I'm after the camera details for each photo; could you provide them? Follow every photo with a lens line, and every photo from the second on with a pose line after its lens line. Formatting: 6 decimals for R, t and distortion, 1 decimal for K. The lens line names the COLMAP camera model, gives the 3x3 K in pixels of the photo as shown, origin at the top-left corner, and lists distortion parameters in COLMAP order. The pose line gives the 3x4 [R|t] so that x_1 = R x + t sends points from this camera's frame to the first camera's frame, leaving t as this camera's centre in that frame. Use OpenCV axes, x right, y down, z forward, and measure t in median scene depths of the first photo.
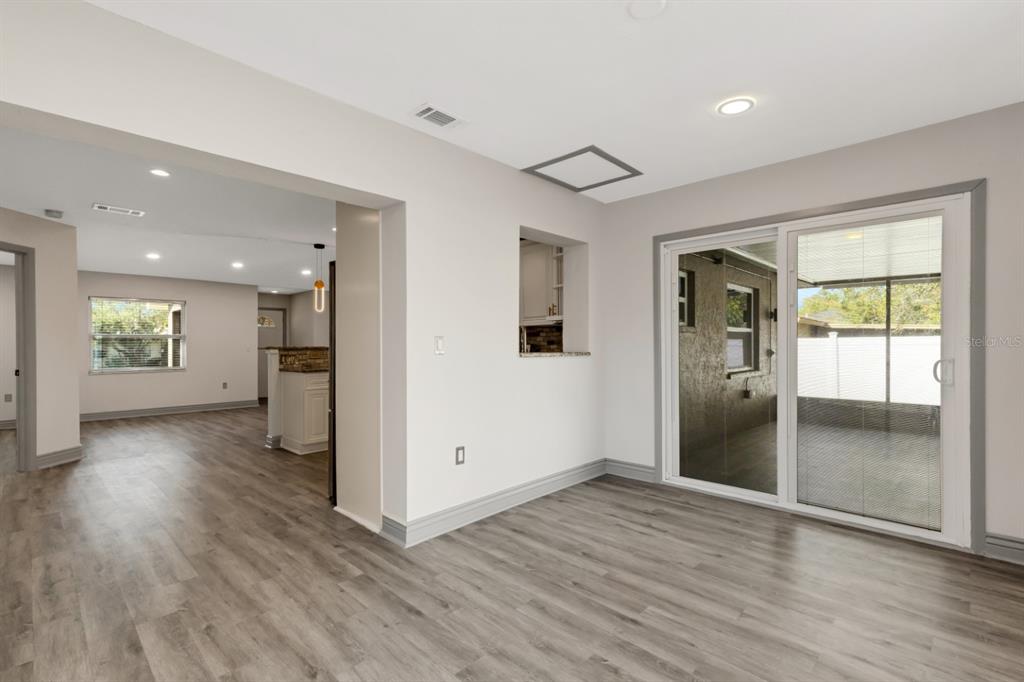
lens RADIAL K [[473.6, 0, 513.5], [0, 473.6, 343.8], [0, 0, 1]] dist [0.008040, -0.000401]
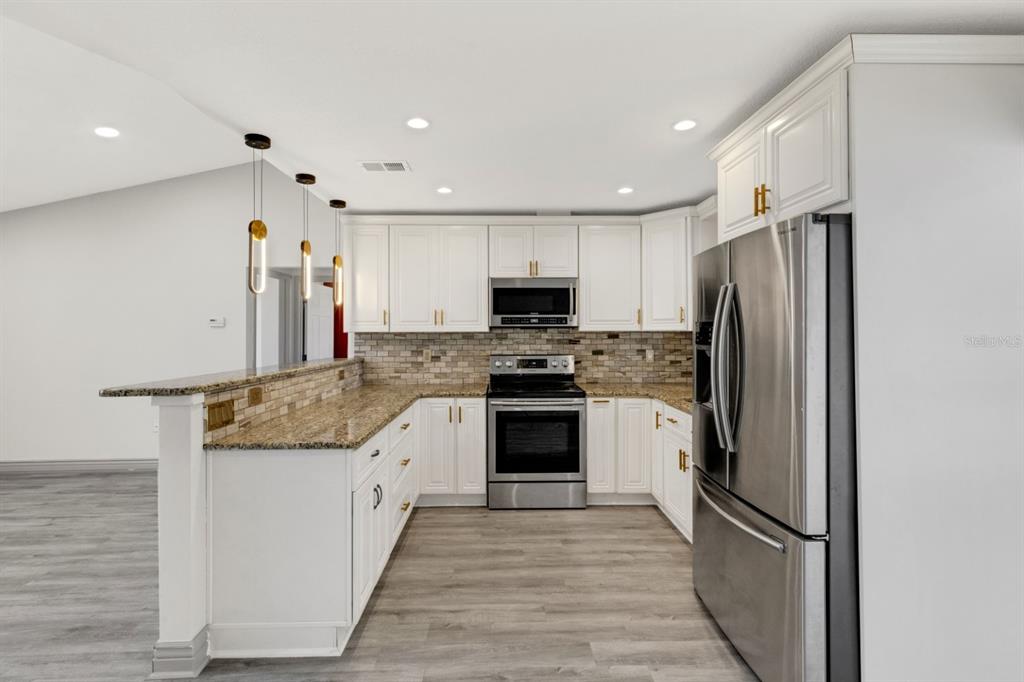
lens RADIAL K [[470.5, 0, 509.1], [0, 470.5, 327.2], [0, 0, 1]] dist [0.009825, -0.000162]
pose [[0.700107, 0.010604, 0.713959, -0.674889], [-0.001473, 0.999909, -0.013408, -0.039023], [-0.714036, 0.008335, 0.700059, 0.654583]]
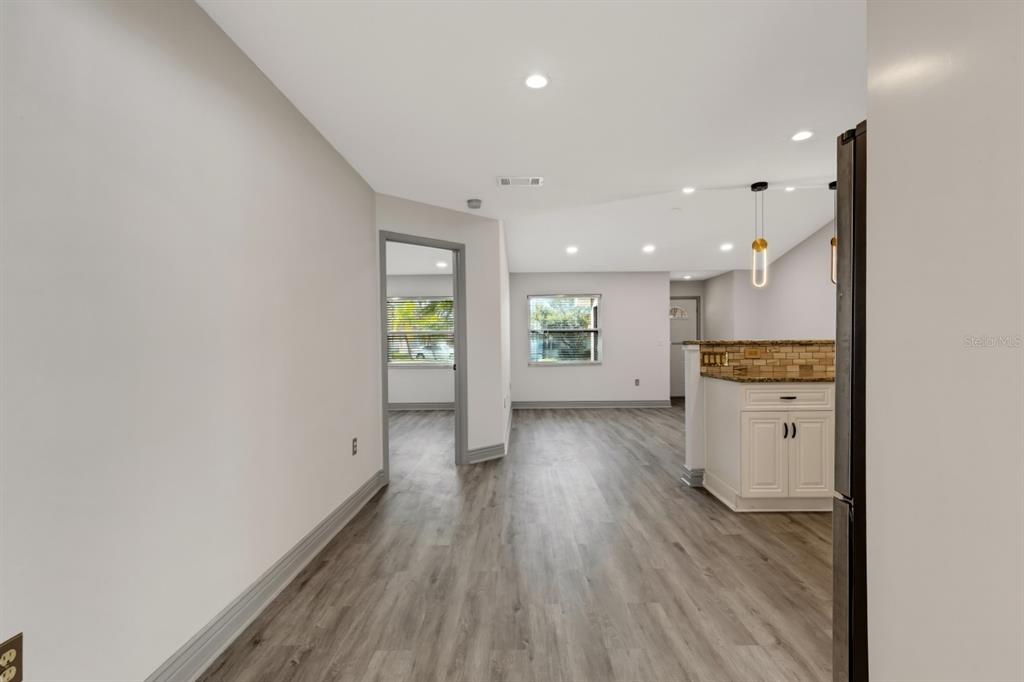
lens RADIAL K [[465.4, 0, 514.2], [0, 465.4, 347.8], [0, 0, 1]] dist [0.001892, -0.000040]
pose [[0.686918, 0.009113, -0.726678, -0.213622], [0.007623, 0.999776, 0.019744, 0.000936], [0.726695, -0.019101, 0.686694, 0.383855]]
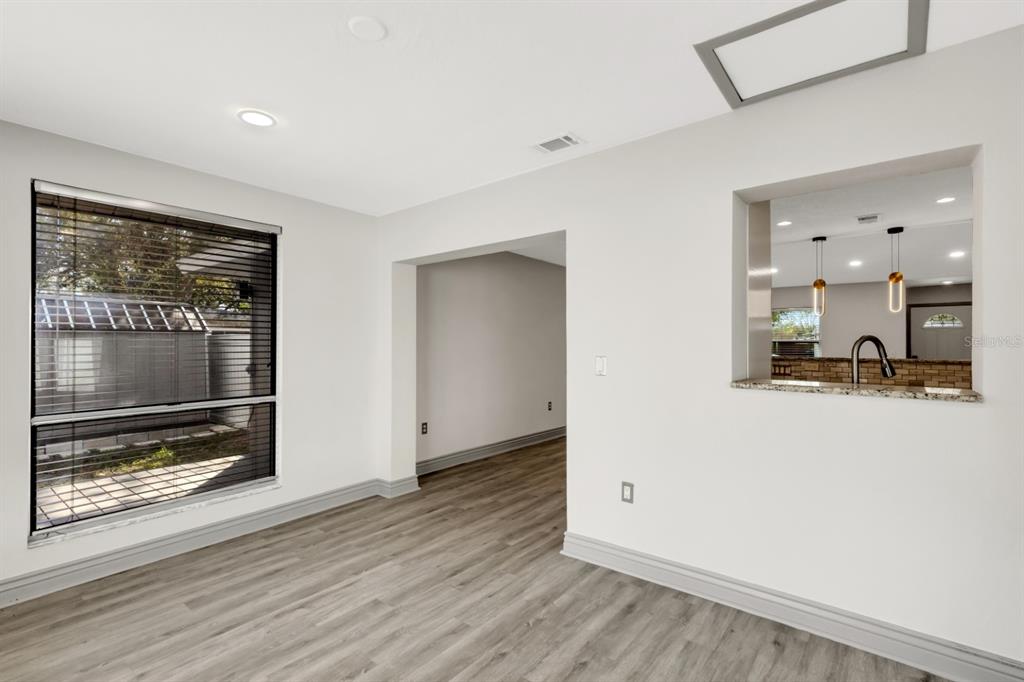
lens RADIAL K [[473.6, 0, 513.5], [0, 473.6, 343.8], [0, 0, 1]] dist [0.008040, -0.000401]
pose [[0.089811, 0.005802, -0.995942, 0.476931], [0.001118, 0.999982, 0.005927, -0.029162], [0.995958, -0.001646, 0.089803, 0.457649]]
